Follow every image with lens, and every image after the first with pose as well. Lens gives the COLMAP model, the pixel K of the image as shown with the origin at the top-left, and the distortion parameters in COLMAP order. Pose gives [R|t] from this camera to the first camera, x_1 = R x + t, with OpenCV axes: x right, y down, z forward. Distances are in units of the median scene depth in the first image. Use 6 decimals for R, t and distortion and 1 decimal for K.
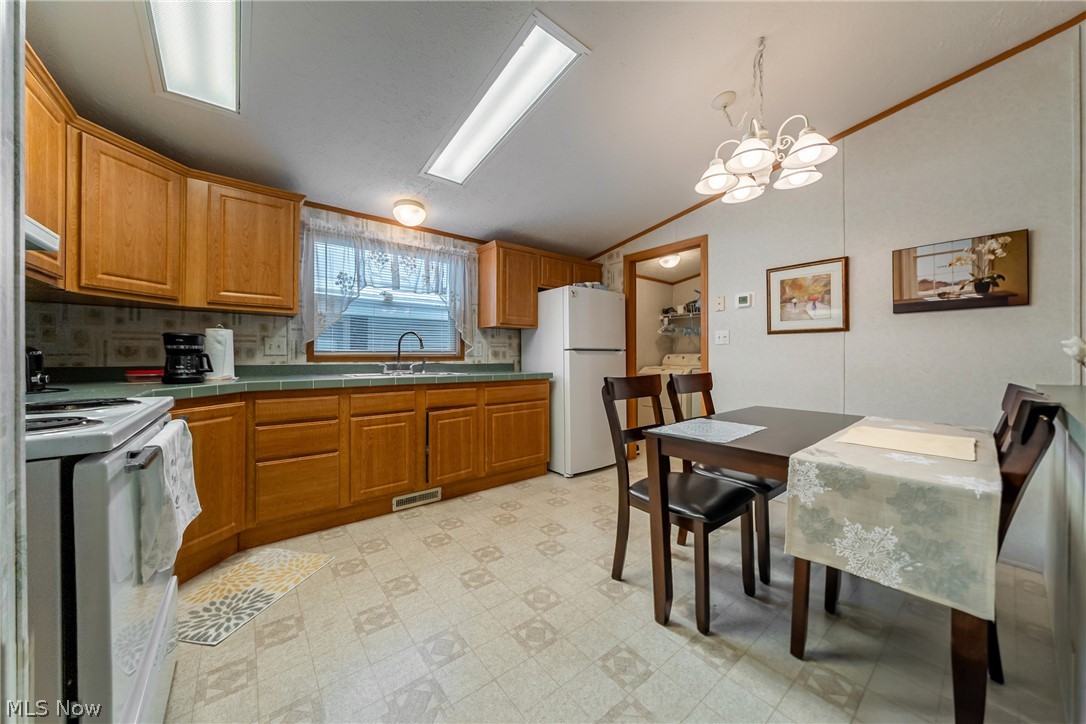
lens RADIAL K [[375.1, 0, 539.6], [0, 375.1, 354.9], [0, 0, 1]] dist [-0.001537, -0.000263]
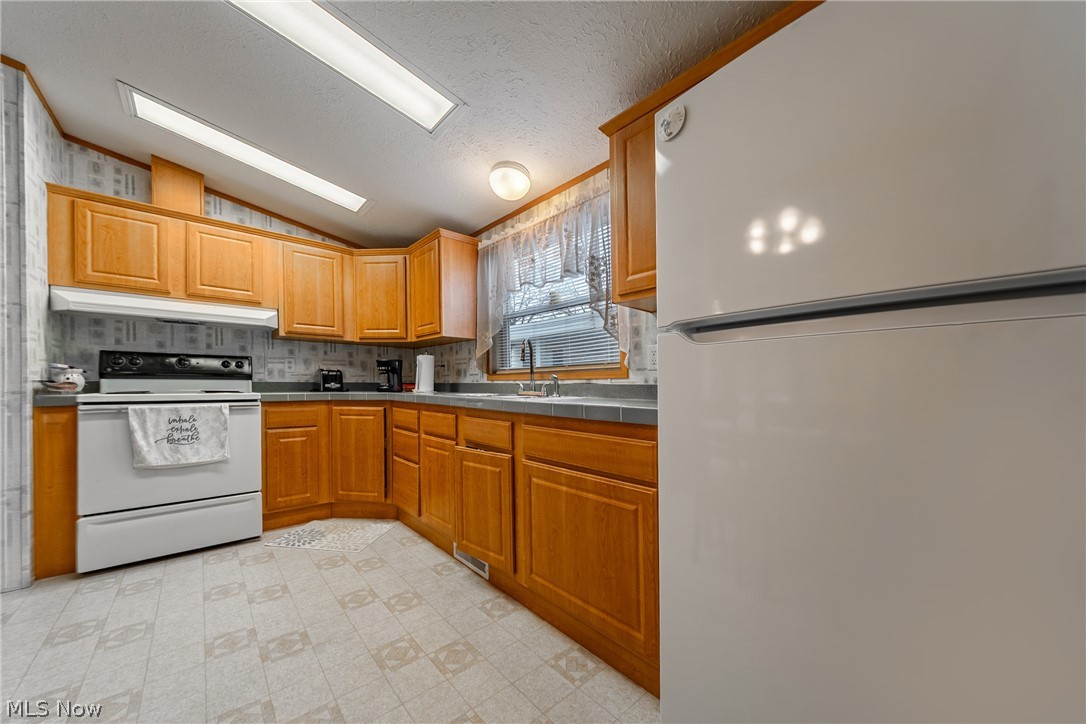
lens RADIAL K [[375.1, 0, 507.4], [0, 375.1, 384.6], [0, 0, 1]] dist [-0.001537, -0.000263]
pose [[0.037247, -0.002970, -0.999302, 0.515383], [-0.001696, 0.999994, -0.003036, 0.040248], [0.999305, 0.001808, 0.037242, 1.236294]]
